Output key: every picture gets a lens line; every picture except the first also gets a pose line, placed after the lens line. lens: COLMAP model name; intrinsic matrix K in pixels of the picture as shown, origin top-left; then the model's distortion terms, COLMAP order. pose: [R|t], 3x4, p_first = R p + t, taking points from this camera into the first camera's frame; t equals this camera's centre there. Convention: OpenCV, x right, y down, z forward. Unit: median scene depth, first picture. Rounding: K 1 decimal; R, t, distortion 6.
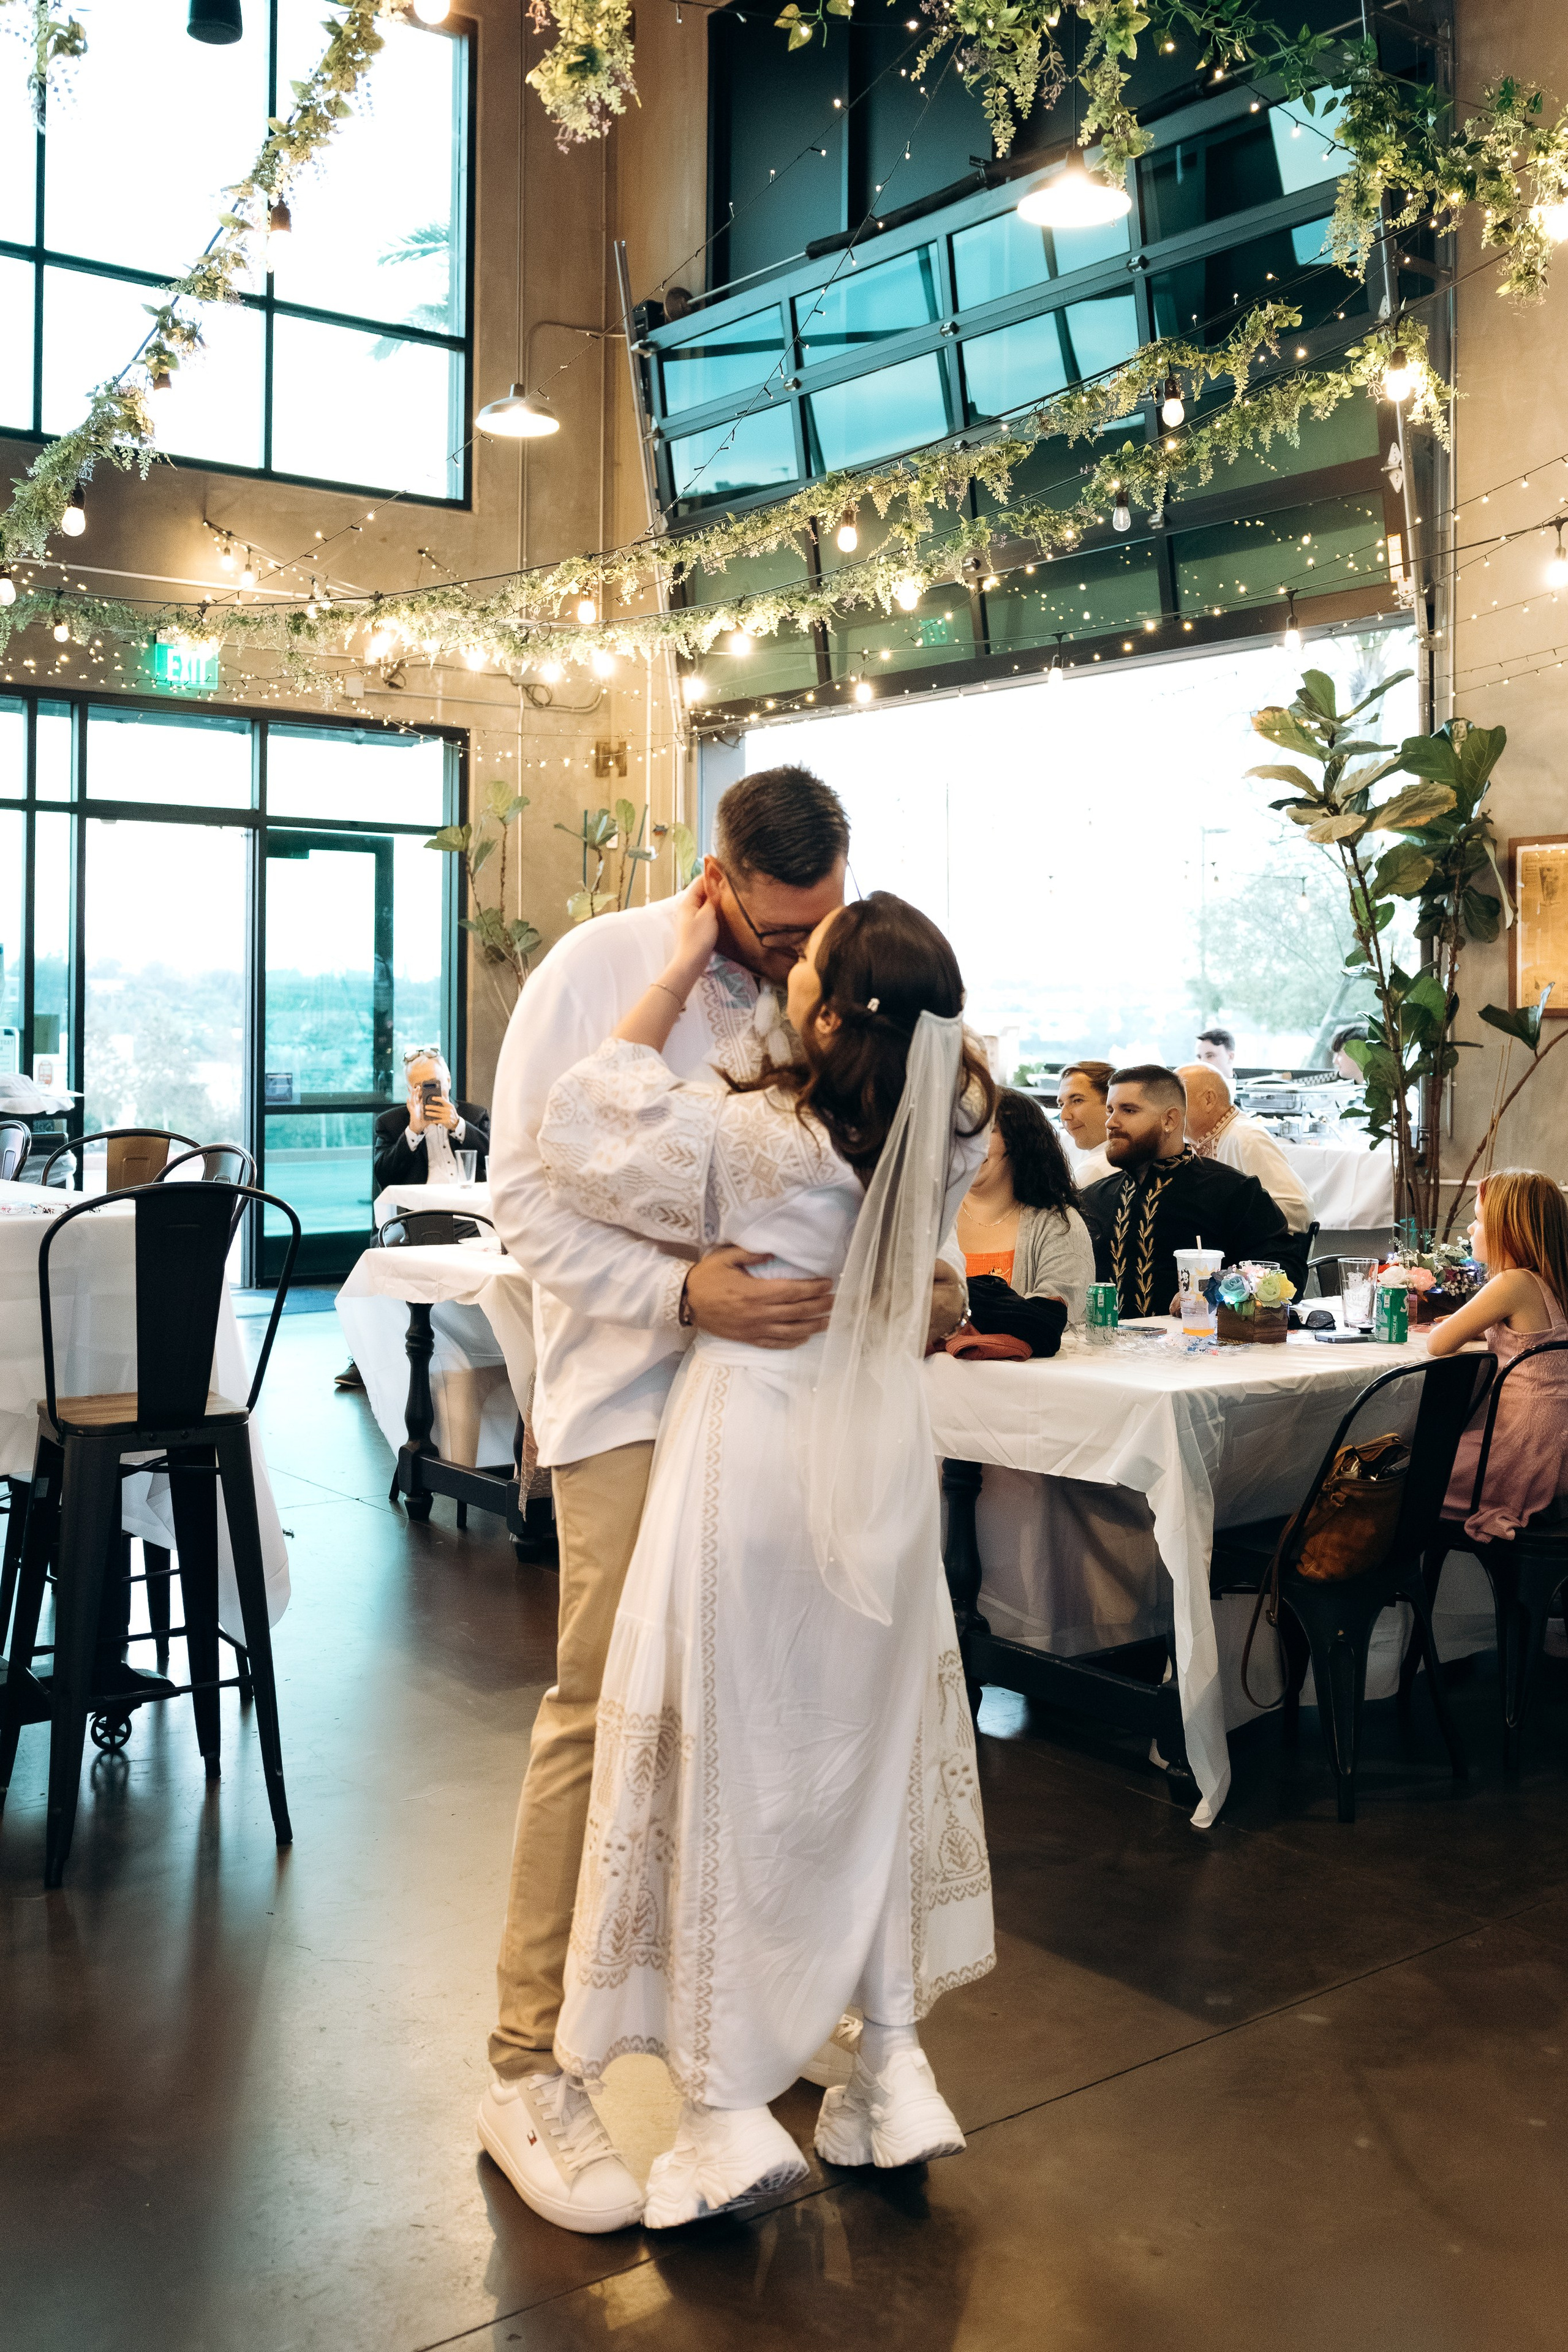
lens RADIAL K [[2259.7, 0, 797.1], [0, 2259.7, 991.9], [0, 0, 1]] dist [-0.003620, 0.000000]
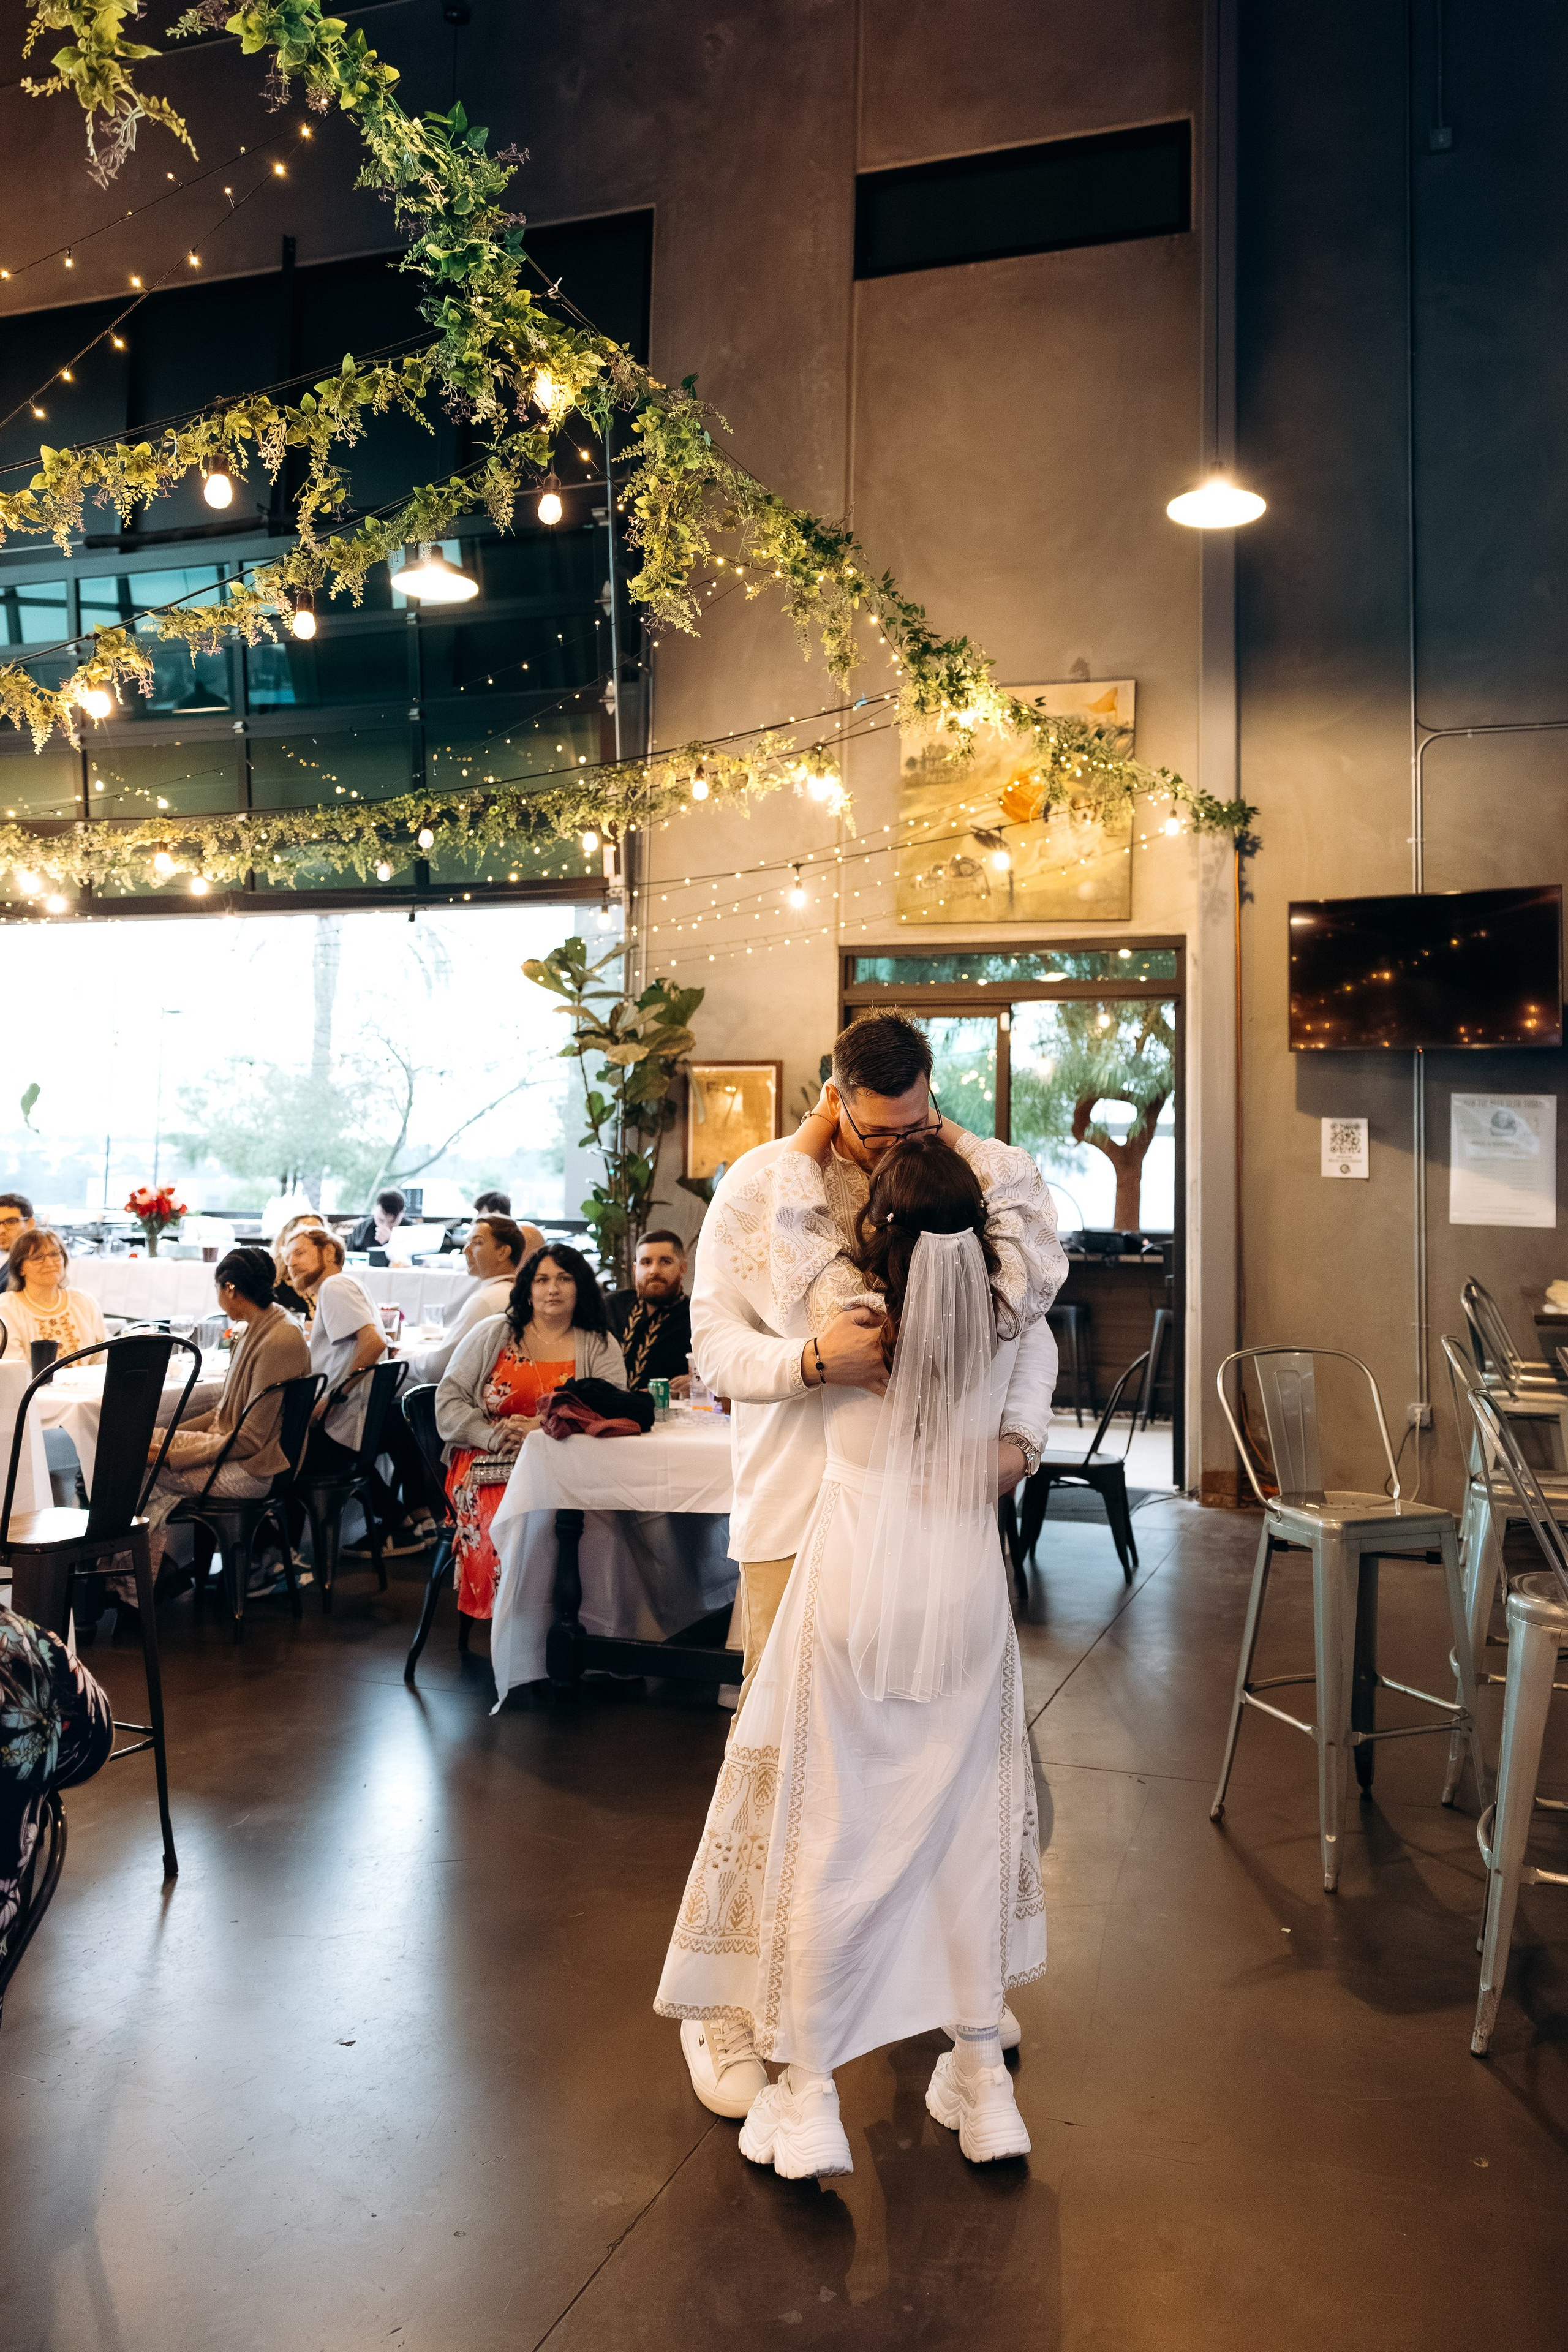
lens RADIAL K [[1759.1, 0, 890.6], [0, 1759.1, 1050.3], [0, 0, 1]] dist [0.005343, -0.005841]
pose [[0.829093, 0.048882, 0.556970, -0.149019], [-0.018814, 0.998046, -0.059586, -0.006907], [-0.558795, 0.038923, 0.828392, -0.012388]]
